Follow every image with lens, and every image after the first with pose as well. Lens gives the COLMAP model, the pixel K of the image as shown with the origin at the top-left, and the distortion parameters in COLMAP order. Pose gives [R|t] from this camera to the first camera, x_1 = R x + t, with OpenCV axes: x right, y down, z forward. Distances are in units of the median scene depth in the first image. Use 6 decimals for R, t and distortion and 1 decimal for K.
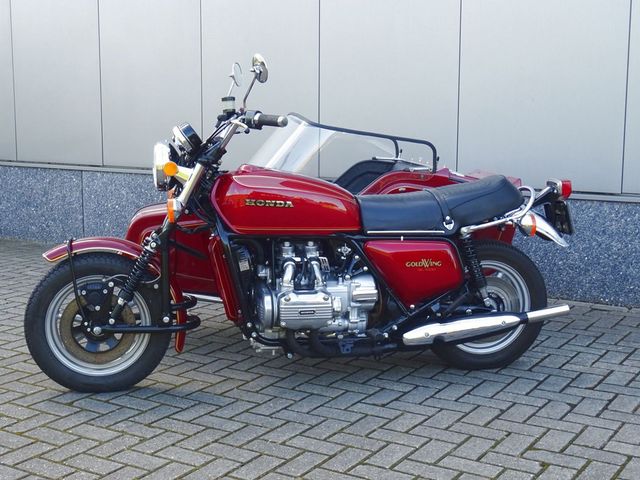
lens RADIAL K [[925.9, 0, 322.2], [0, 925.9, 244.7], [0, 0, 1]] dist [-0.030953, 0.000000]
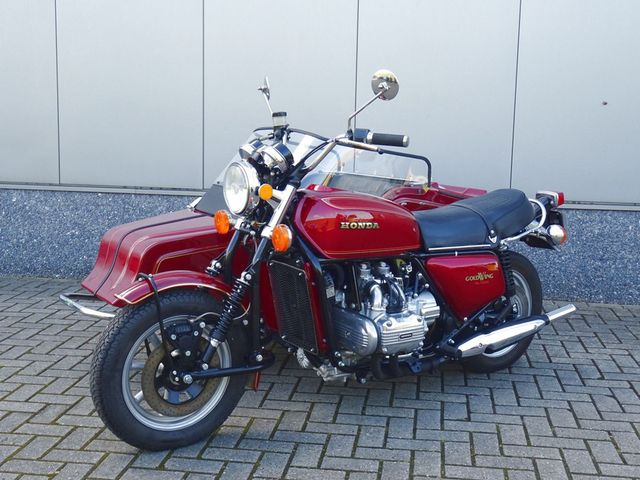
lens RADIAL K [[834.4, 0, 316.9], [0, 834.4, 241.2], [0, 0, 1]] dist [-0.006879, 0.000000]
pose [[0.909385, -0.047178, 0.413270, -0.436821], [0.044389, 0.998880, 0.016353, -0.042777], [-0.413579, 0.003474, 0.910462, 0.225451]]
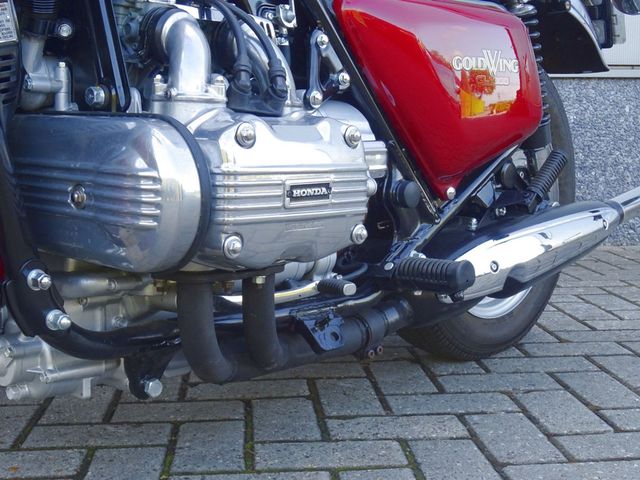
lens RADIAL K [[925.9, 0, 319.0], [0, 925.9, 244.8], [0, 0, 1]] dist [-0.030953, 0.000000]
pose [[0.793350, -0.072636, 0.604416, -0.158628], [0.093836, 0.995581, -0.003523, 0.084213], [-0.601490, 0.059511, 0.796661, 0.758380]]
